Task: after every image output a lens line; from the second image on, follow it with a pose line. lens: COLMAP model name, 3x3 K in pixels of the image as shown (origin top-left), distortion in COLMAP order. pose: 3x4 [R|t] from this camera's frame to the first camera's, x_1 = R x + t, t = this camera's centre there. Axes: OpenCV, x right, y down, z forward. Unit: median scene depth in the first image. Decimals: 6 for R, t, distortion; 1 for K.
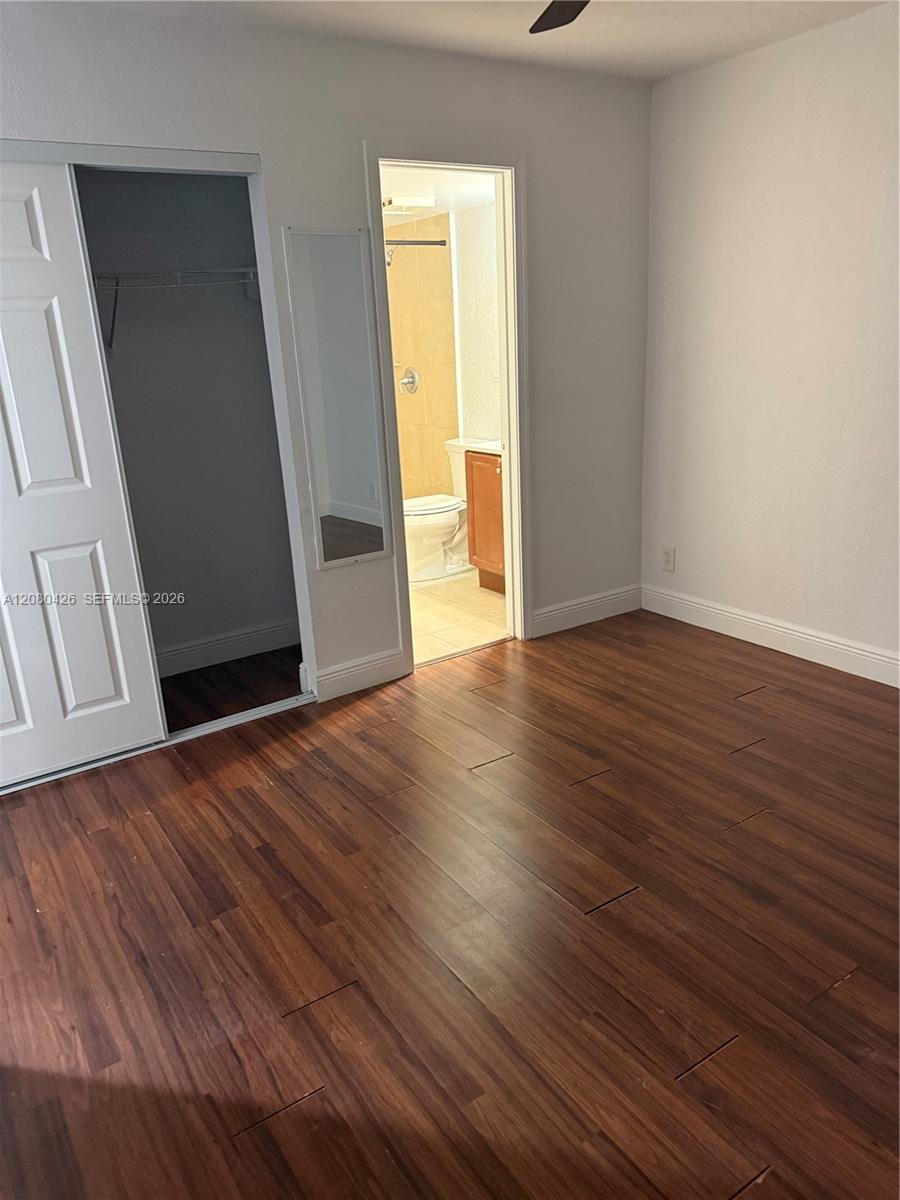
lens RADIAL K [[852.7, 0, 447.7], [0, 852.7, 599.0], [0, 0, 1]] dist [0.044422, -0.052037]
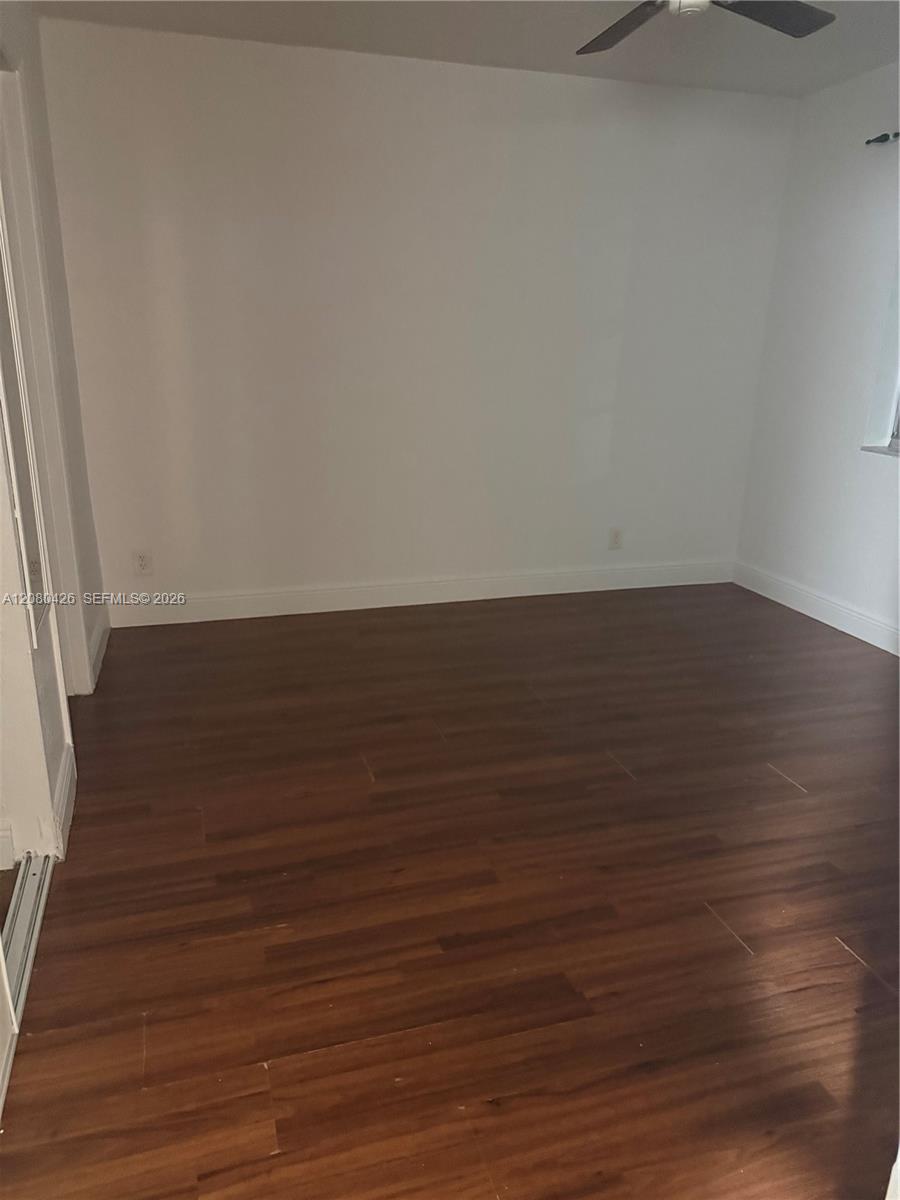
lens RADIAL K [[852.7, 0, 447.7], [0, 852.7, 599.0], [0, 0, 1]] dist [0.044422, -0.052037]
pose [[0.271289, -0.213113, 0.938608, -0.908445], [0.266190, 0.953756, 0.139615, -0.105835], [-0.924957, 0.211972, 0.315472, 0.747961]]
